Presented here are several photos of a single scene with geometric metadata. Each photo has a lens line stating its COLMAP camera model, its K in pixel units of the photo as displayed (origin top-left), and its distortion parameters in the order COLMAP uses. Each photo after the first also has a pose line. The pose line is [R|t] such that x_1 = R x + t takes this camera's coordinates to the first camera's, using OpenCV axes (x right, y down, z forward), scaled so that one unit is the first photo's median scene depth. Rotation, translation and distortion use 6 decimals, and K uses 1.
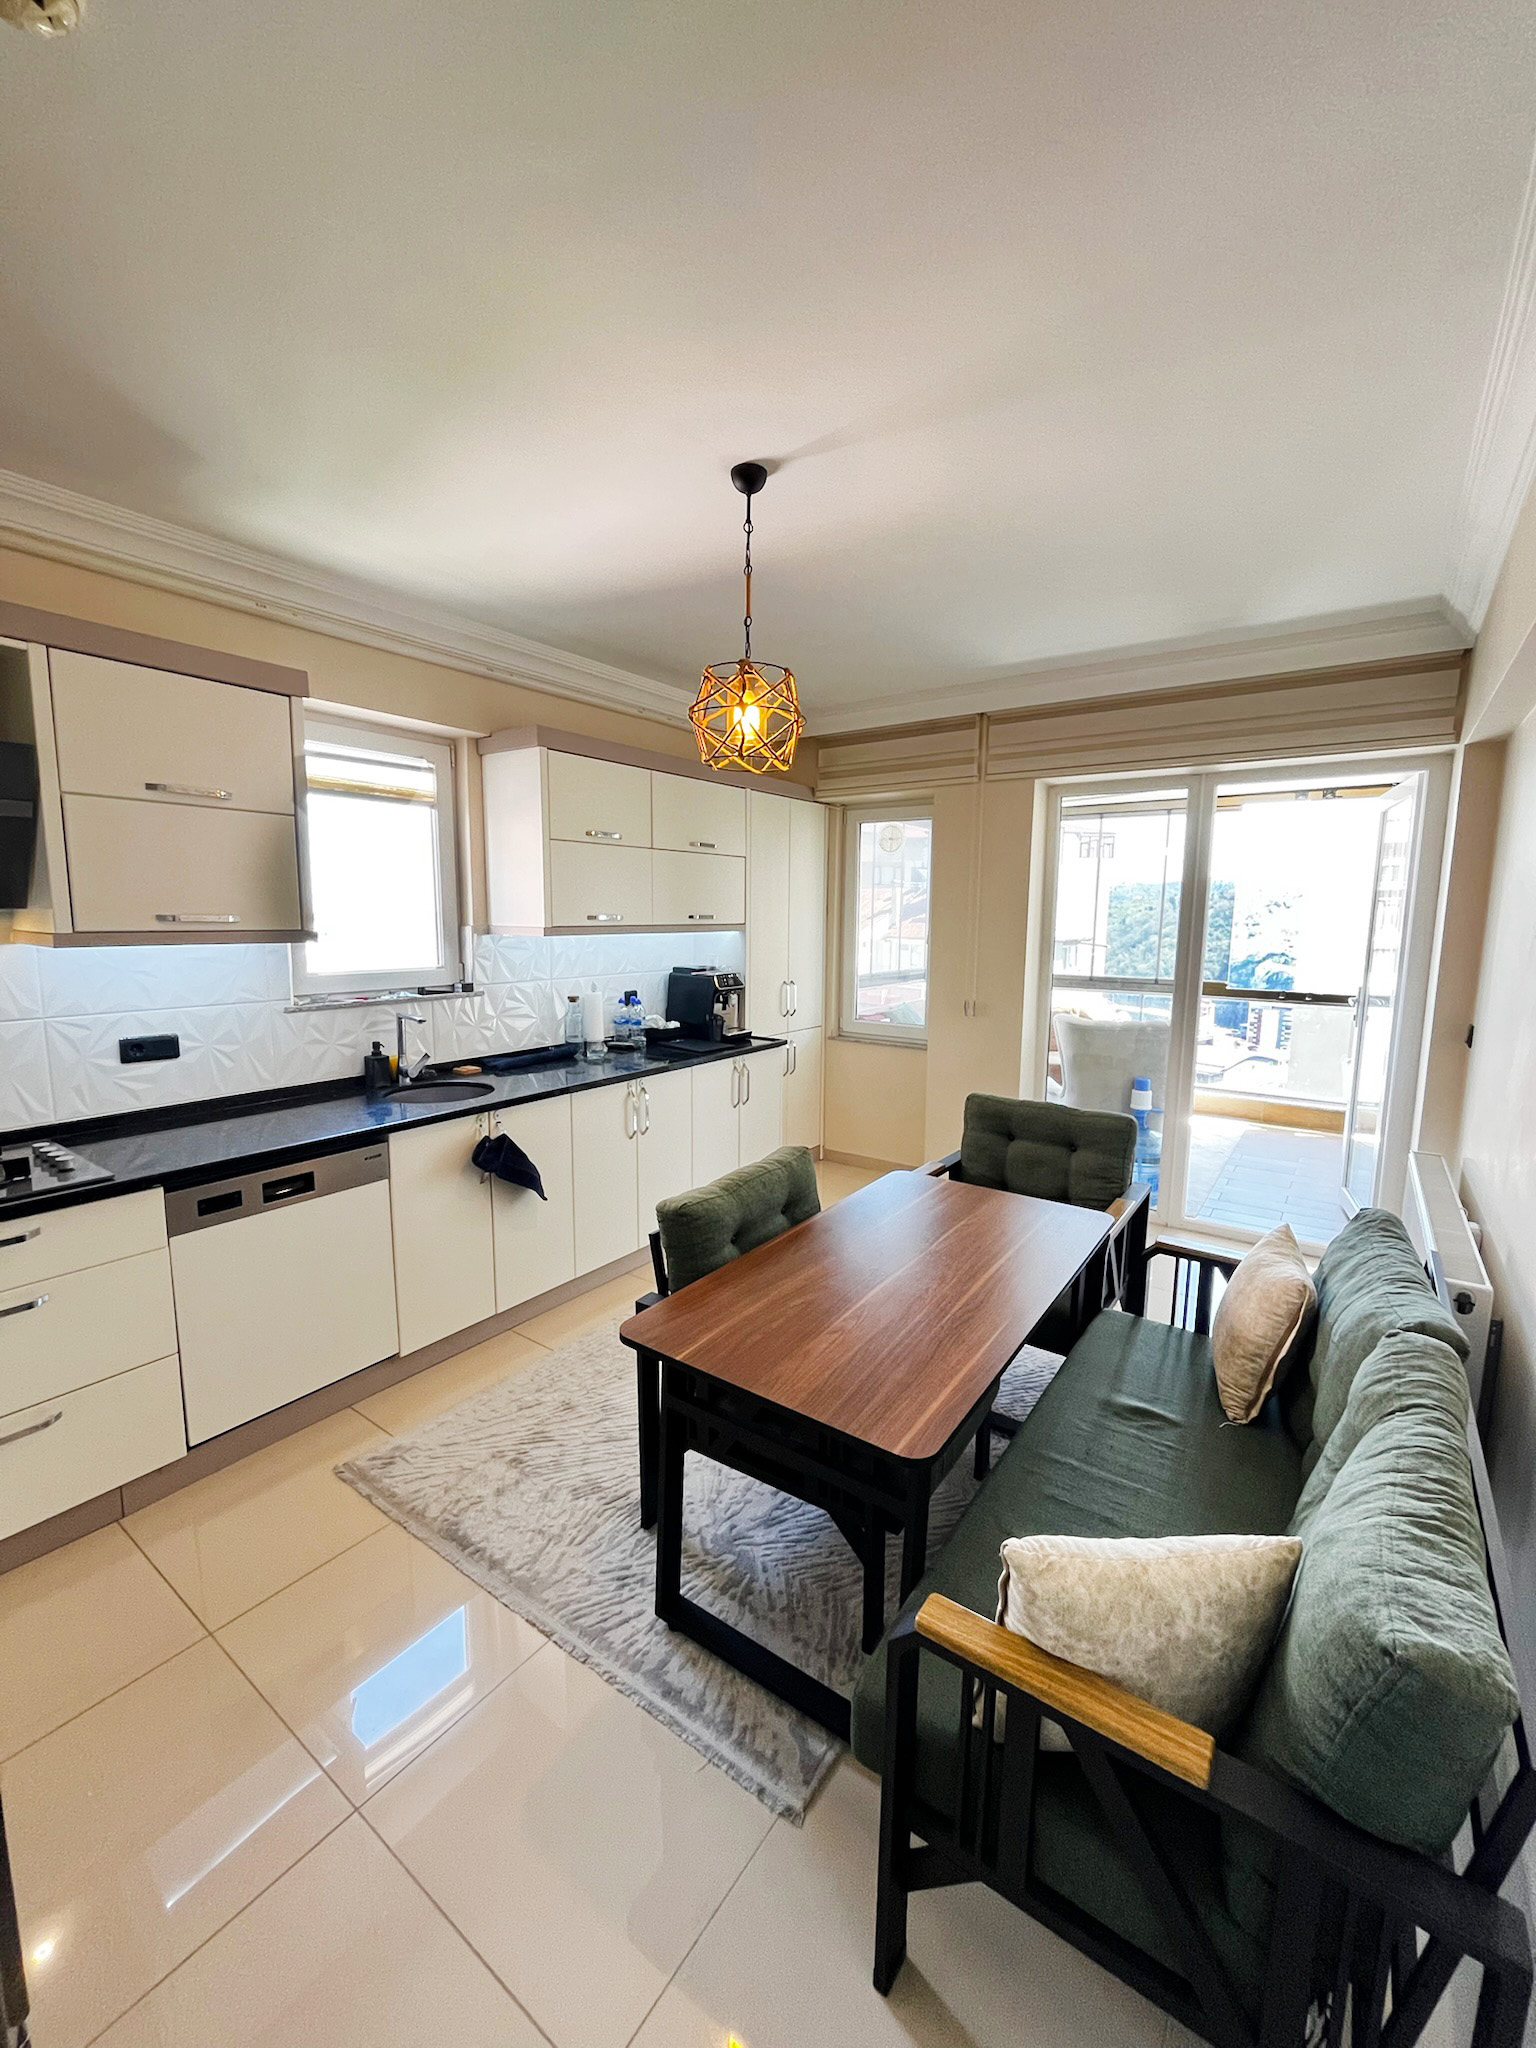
lens RADIAL K [[830.7, 0, 756.8], [0, 830.7, 1023.8], [0, 0, 1]] dist [-0.000414, -0.000719]
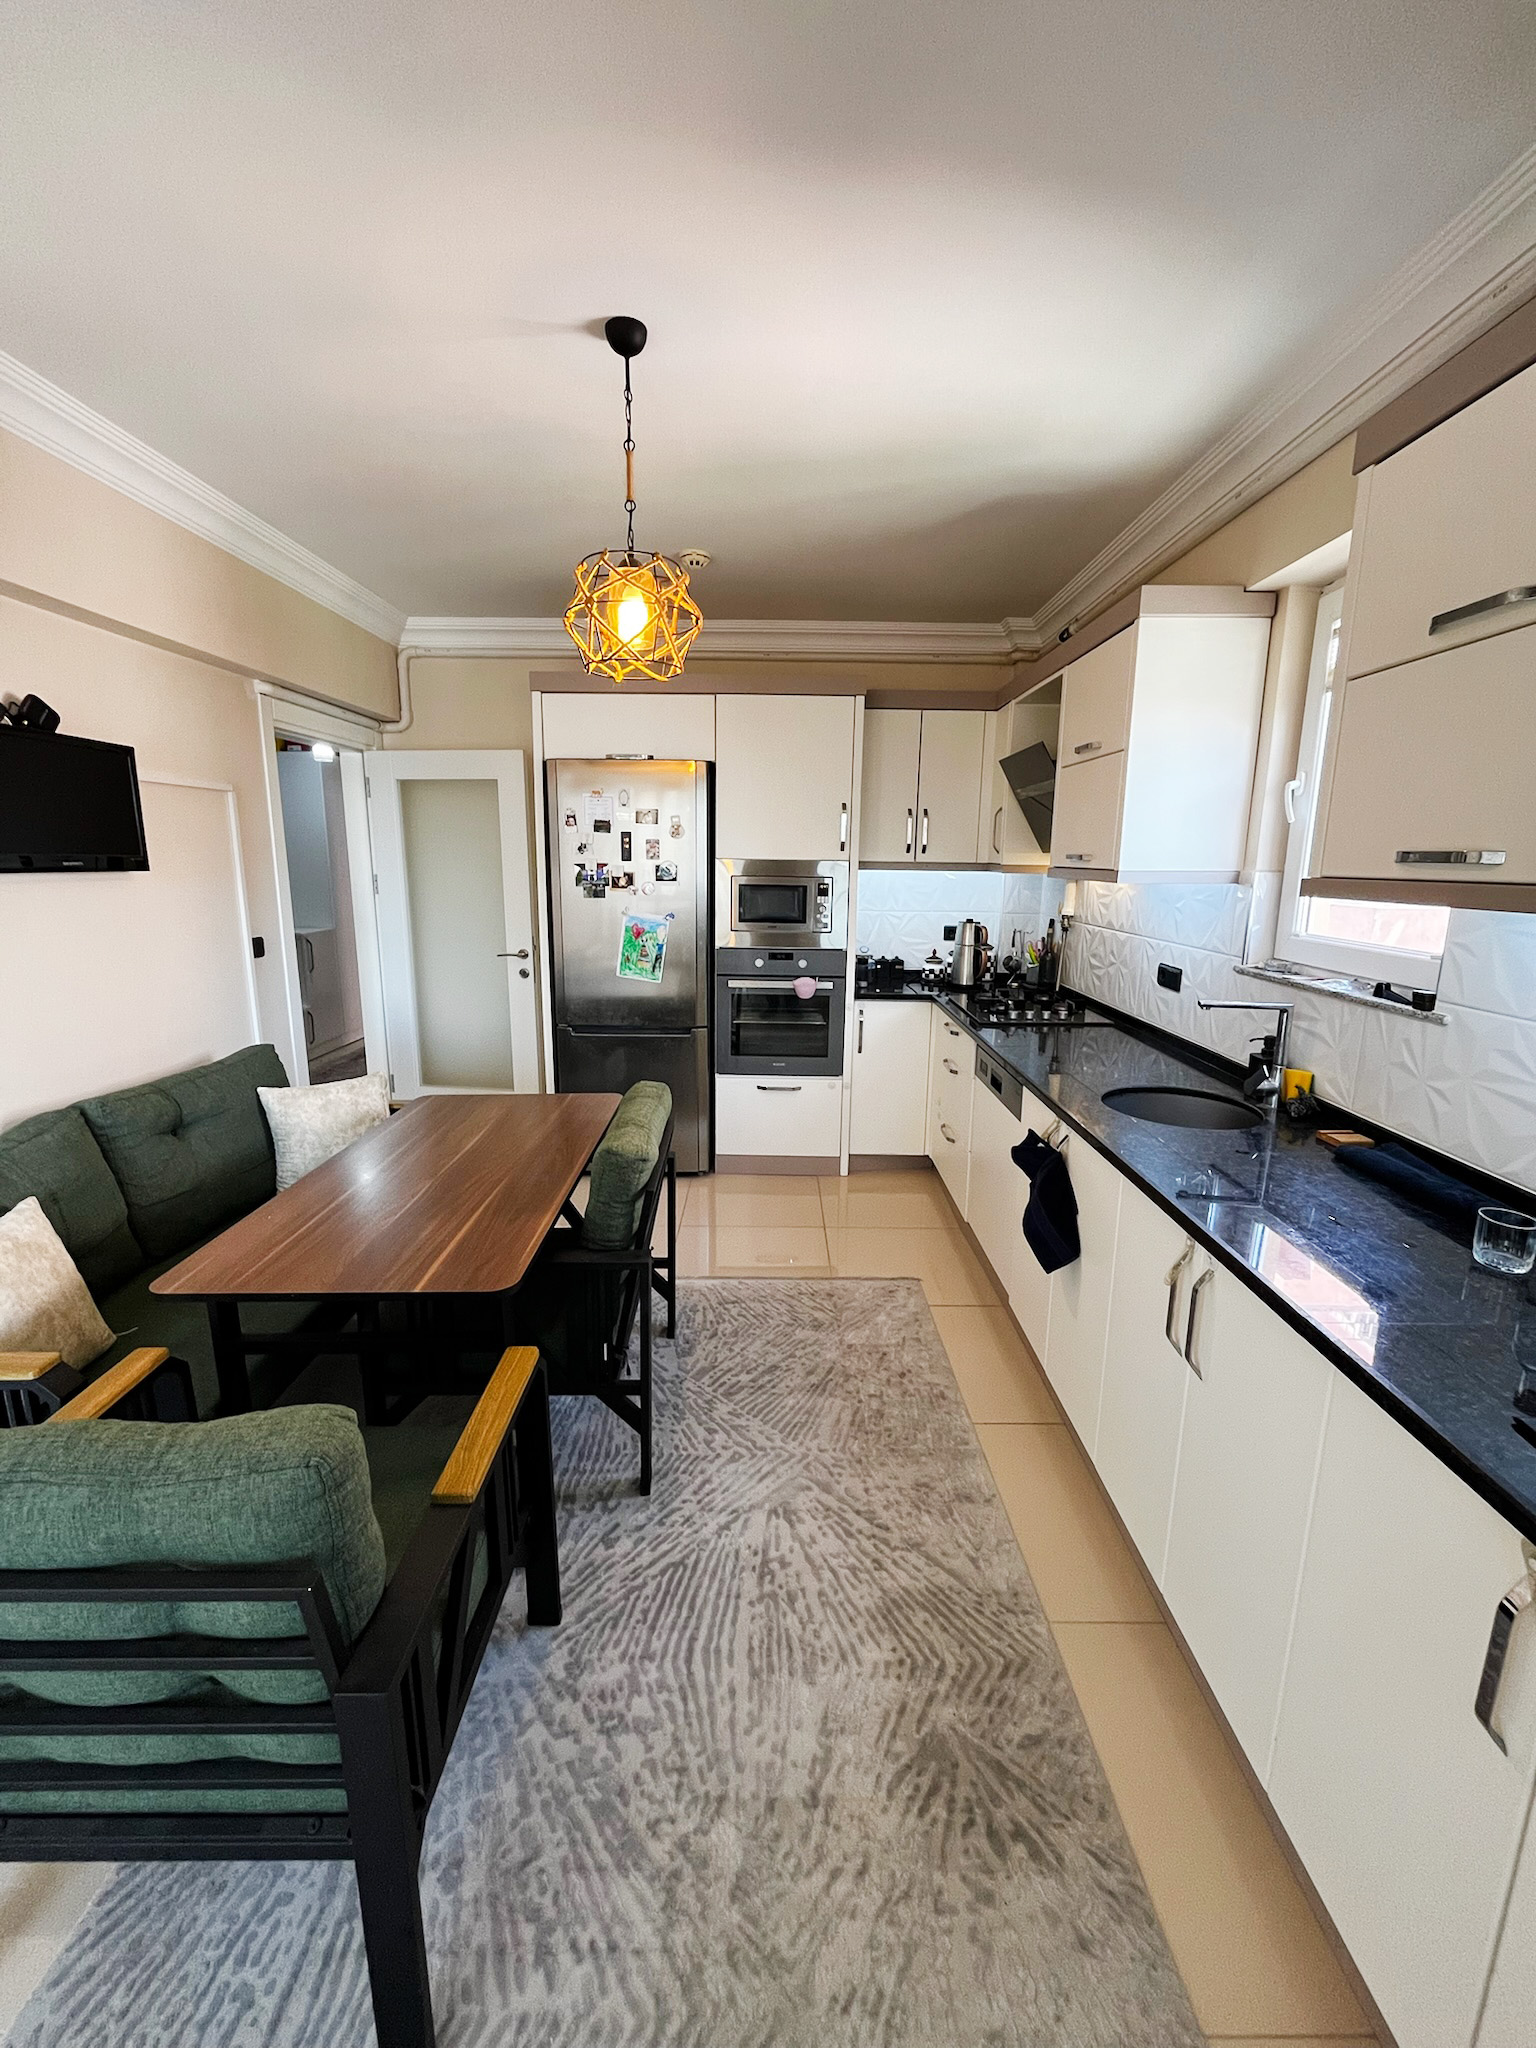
lens RADIAL K [[830.7, 0, 772.2], [0, 830.7, 1024.0], [0, 0, 1]] dist [-0.000414, -0.000719]
pose [[-0.806637, 0.102246, -0.582136, 0.335456], [-0.093673, 0.950359, 0.296719, -0.178224], [0.583577, 0.293876, -0.757017, 1.439707]]
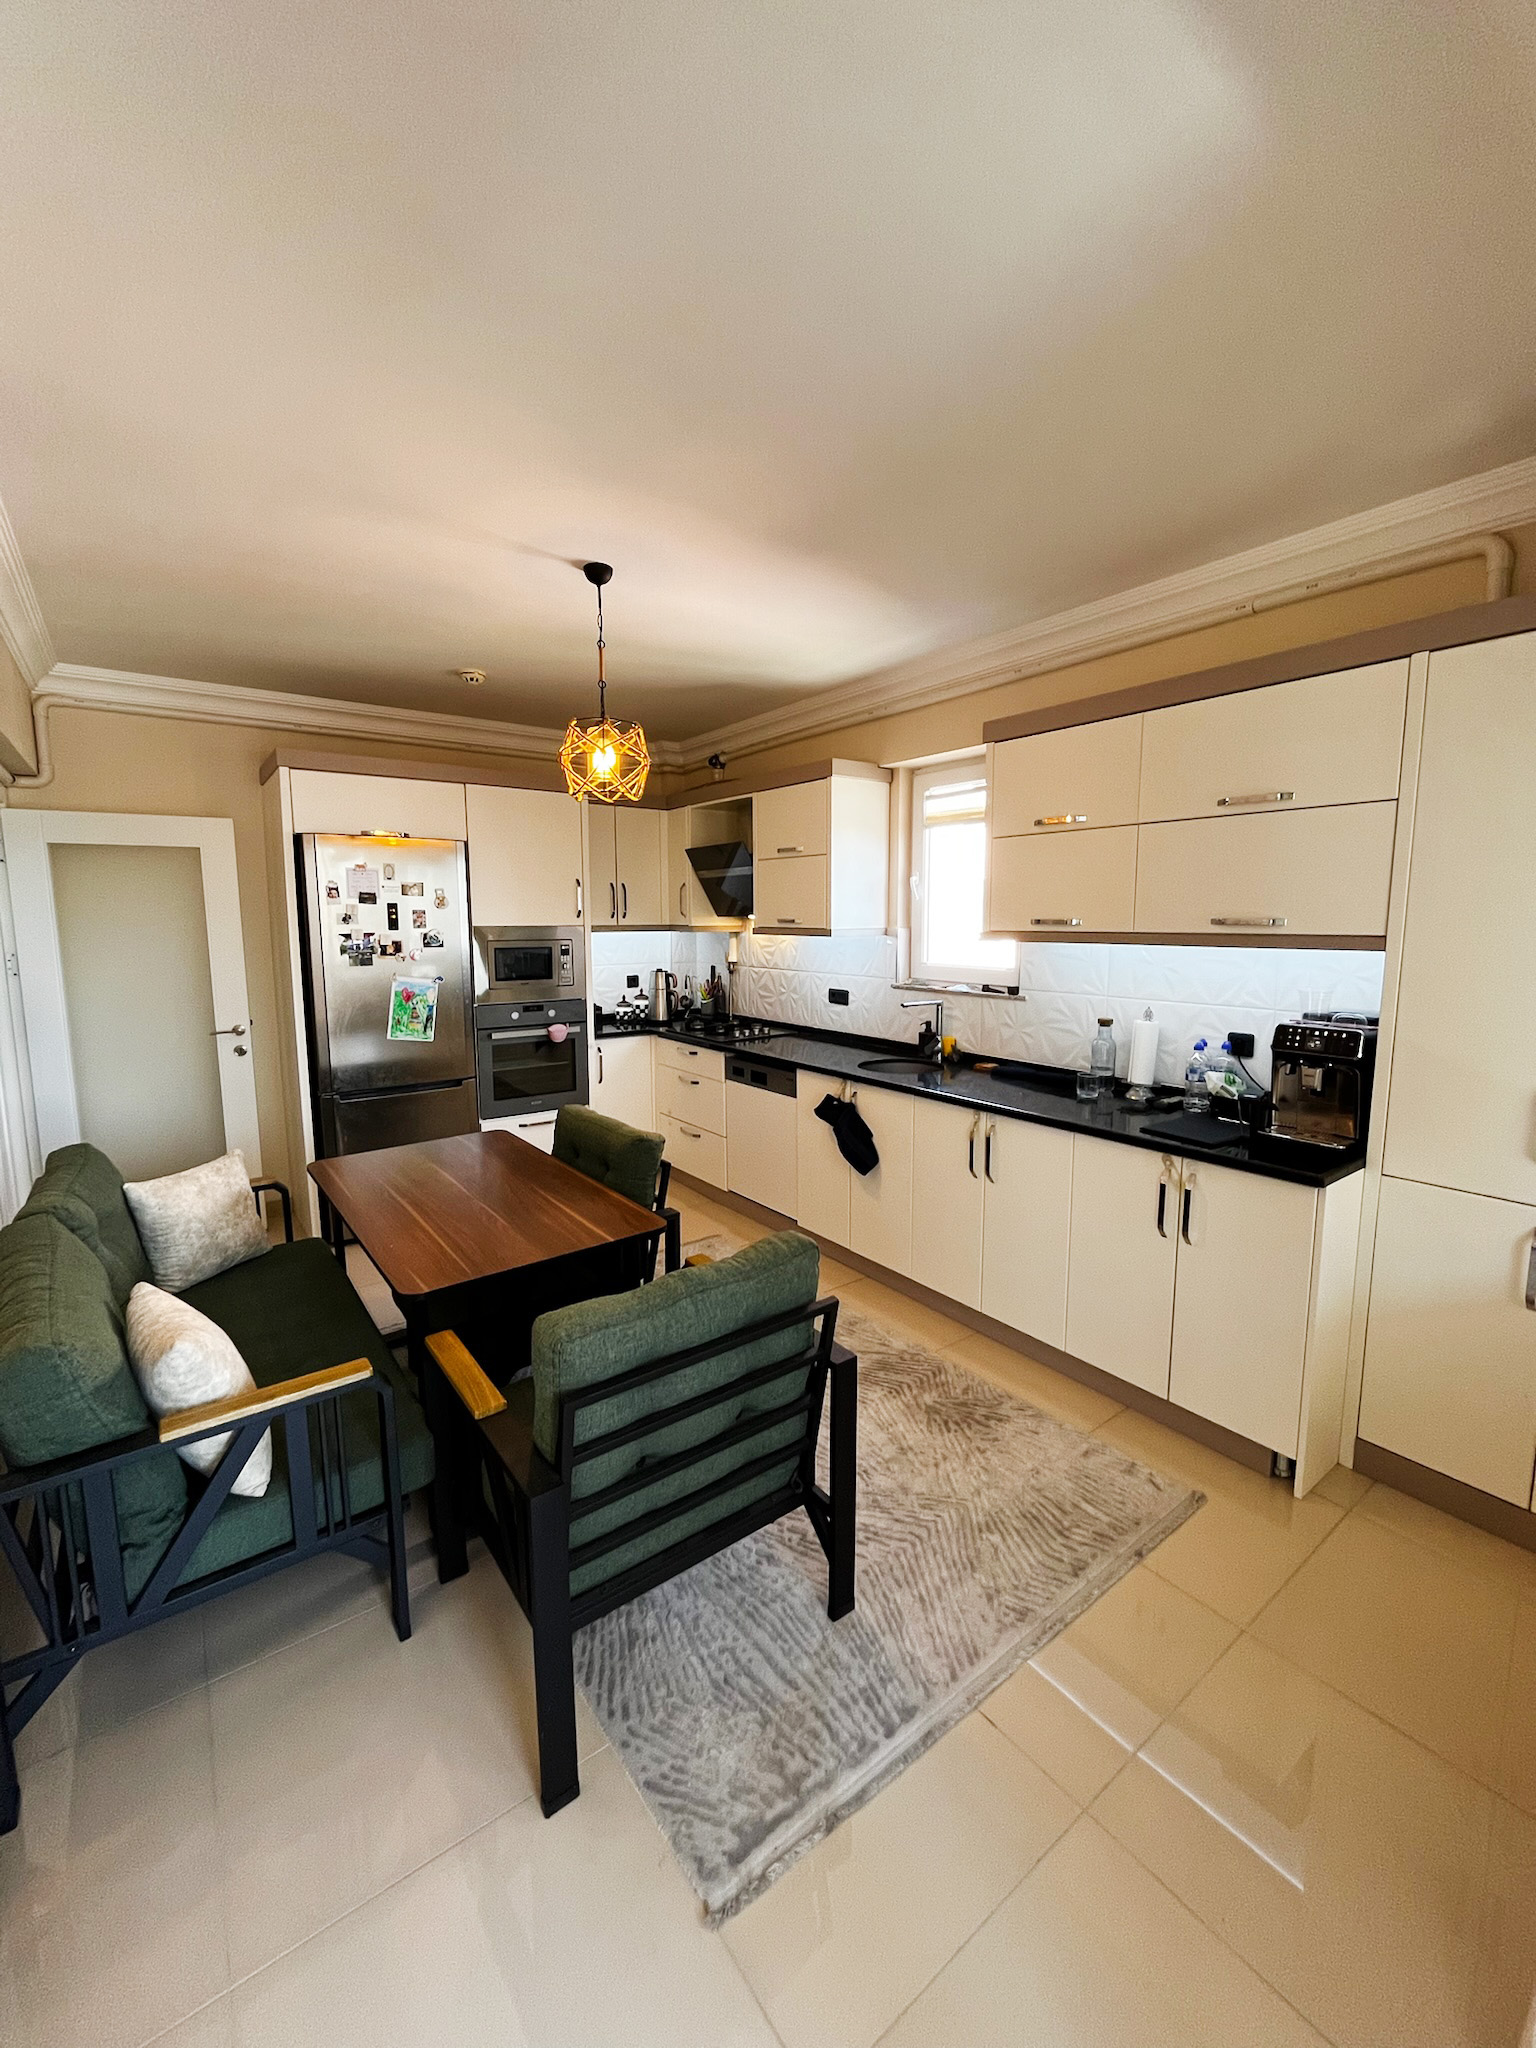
lens RADIAL K [[830.7, 0, 782.6], [0, 830.7, 1023.3], [0, 0, 1]] dist [-0.000414, -0.000719]
pose [[-0.288931, 0.117925, -0.950059, 0.881706], [-0.125022, 0.979238, 0.159568, -0.163601], [0.949151, 0.164882, -0.268189, 1.260430]]
